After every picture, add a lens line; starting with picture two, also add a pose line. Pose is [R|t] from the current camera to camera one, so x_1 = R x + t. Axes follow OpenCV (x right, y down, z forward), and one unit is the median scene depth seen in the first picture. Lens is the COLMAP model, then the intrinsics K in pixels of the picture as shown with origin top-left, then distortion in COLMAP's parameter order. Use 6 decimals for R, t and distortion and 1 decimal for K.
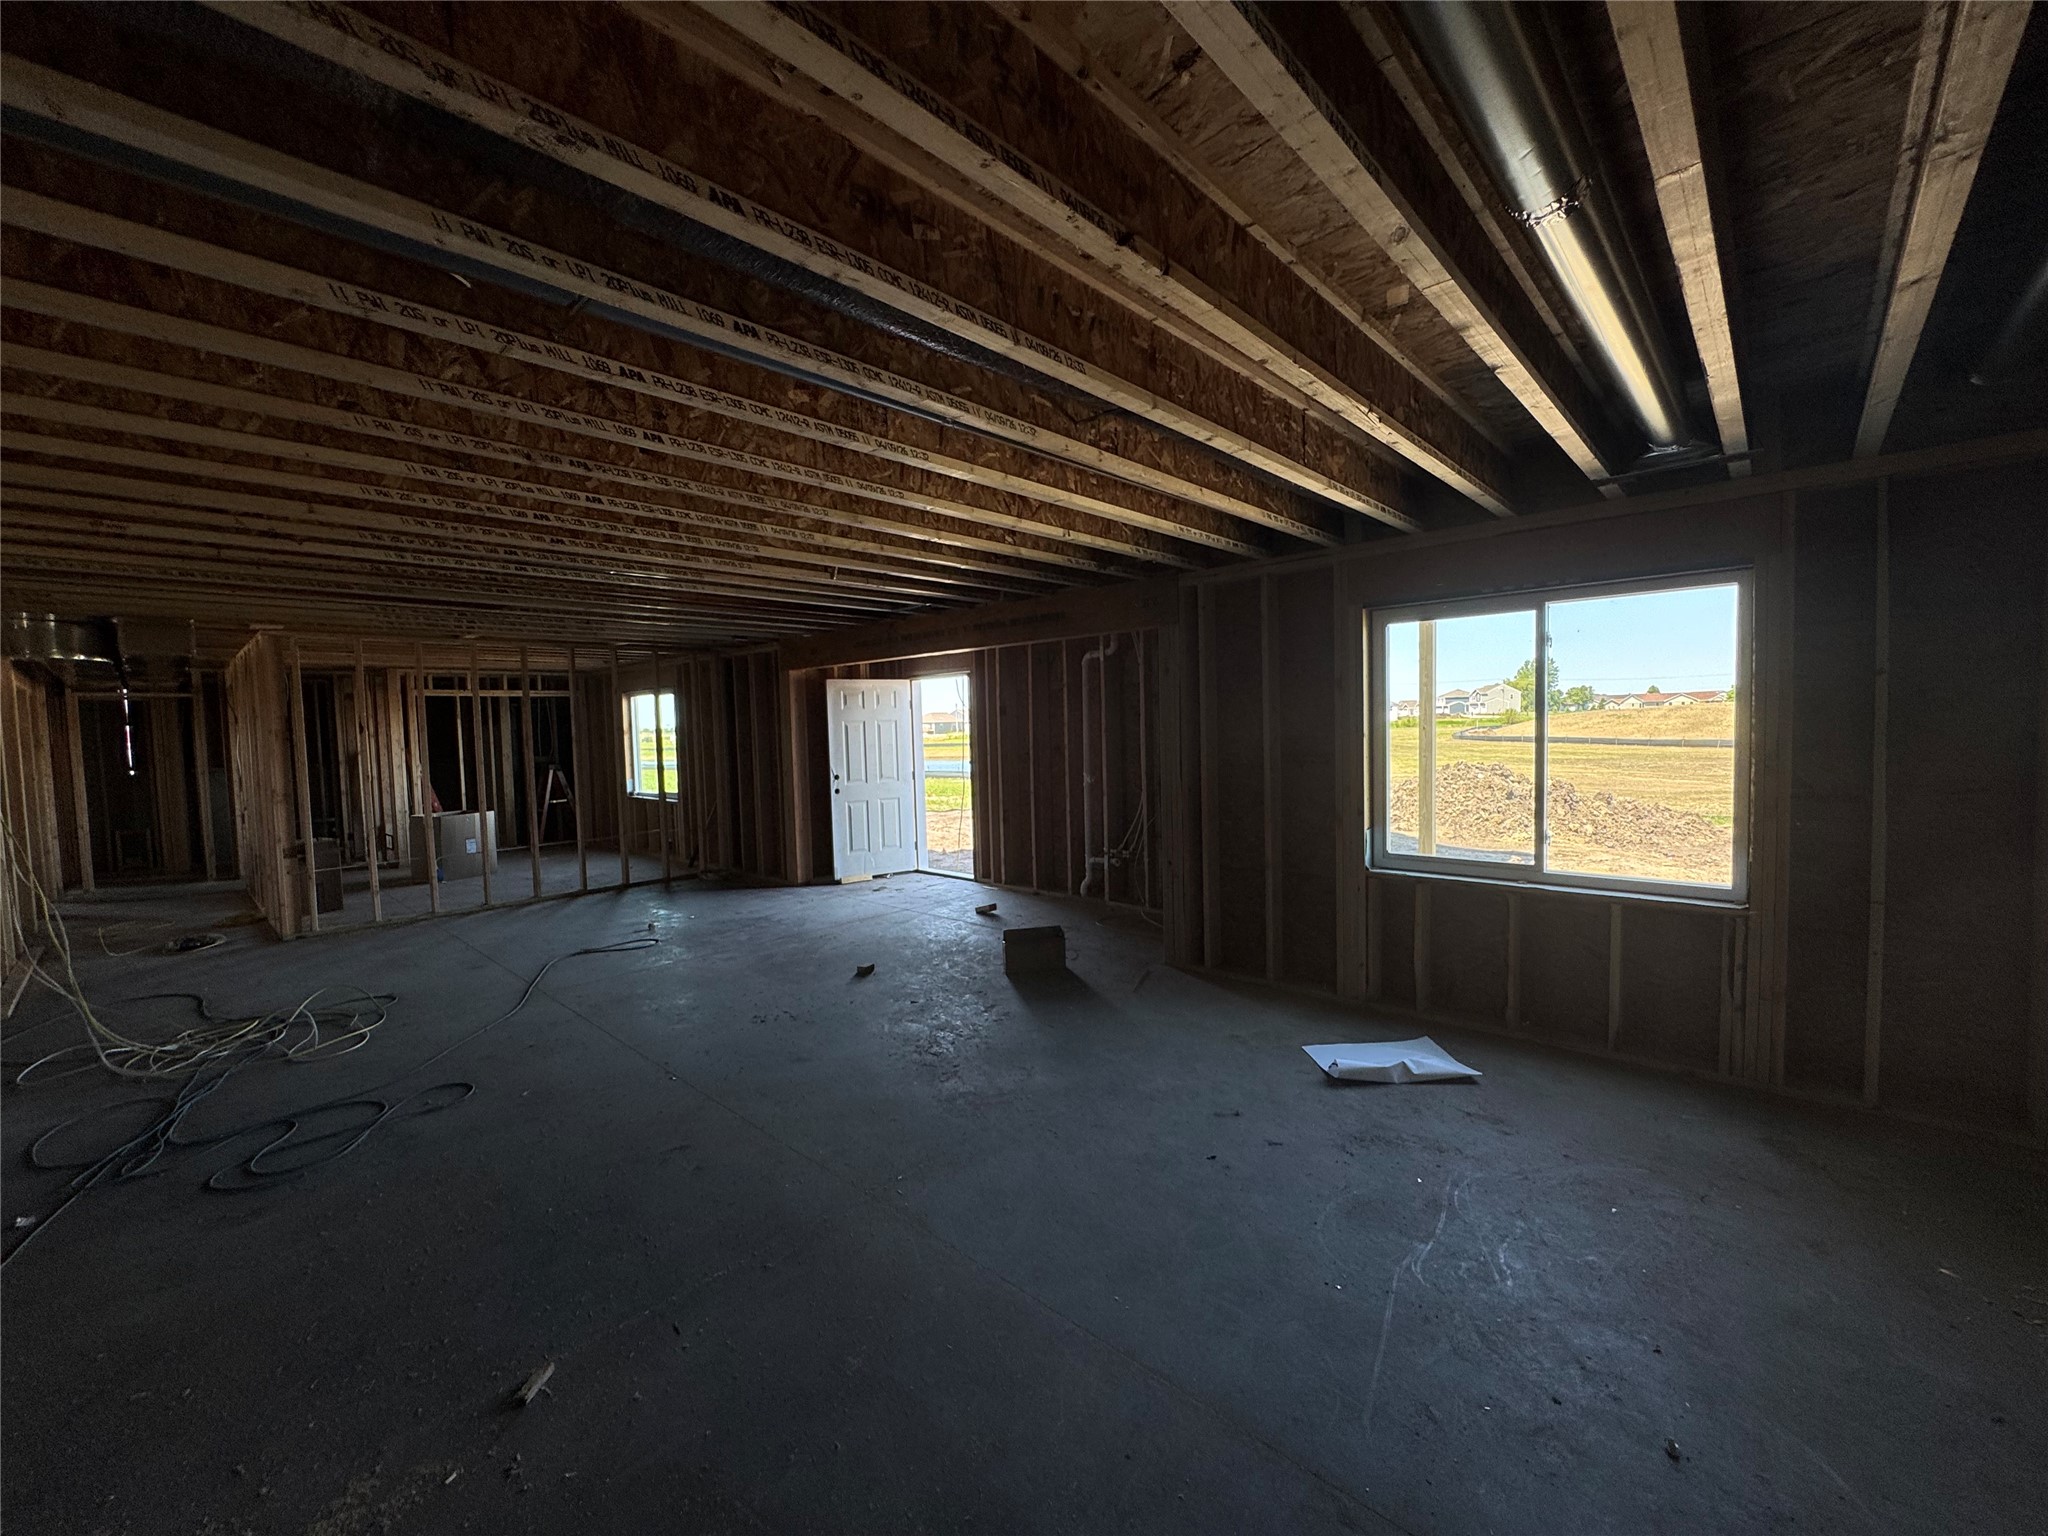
lens RADIAL K [[820.2, 0, 1024.0], [0, 820.2, 768.0], [0, 0, 1]] dist [-0.001925, 0.000000]
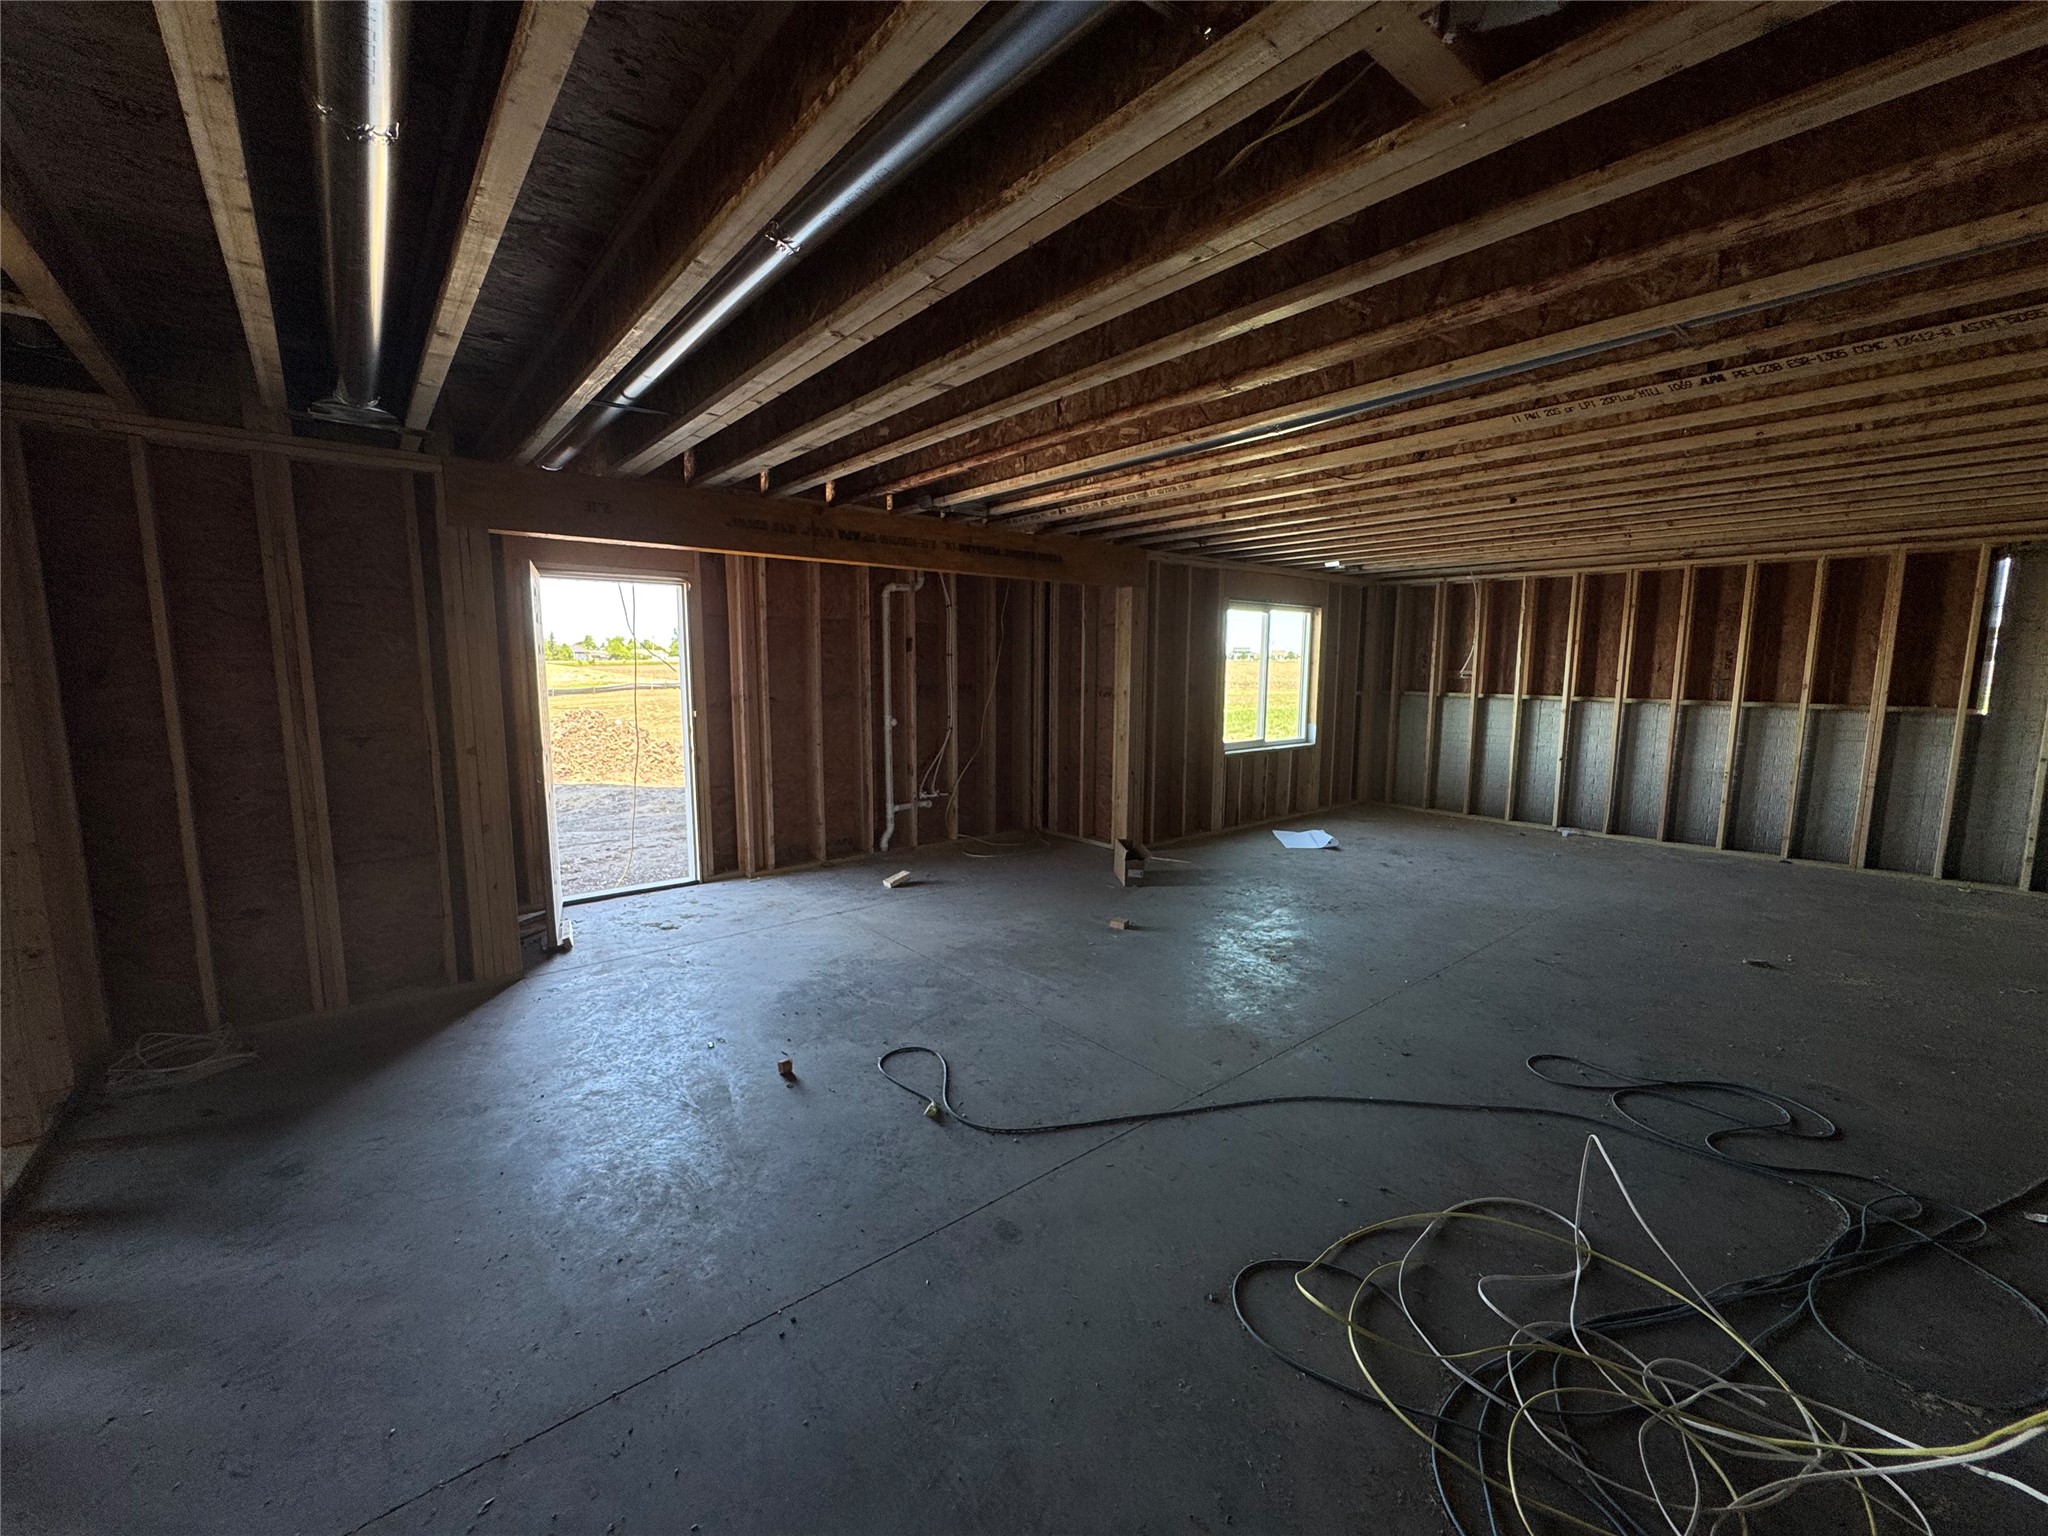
lens RADIAL K [[810.0, 0, 1024.0], [0, 810.0, 768.0], [0, 0, 1]] dist [-0.002303, -0.000017]
pose [[0.136676, -0.093680, 0.986176, -0.832753], [0.048327, 0.994964, 0.087817, -0.008186], [-0.989436, 0.035656, 0.140515, 0.752322]]
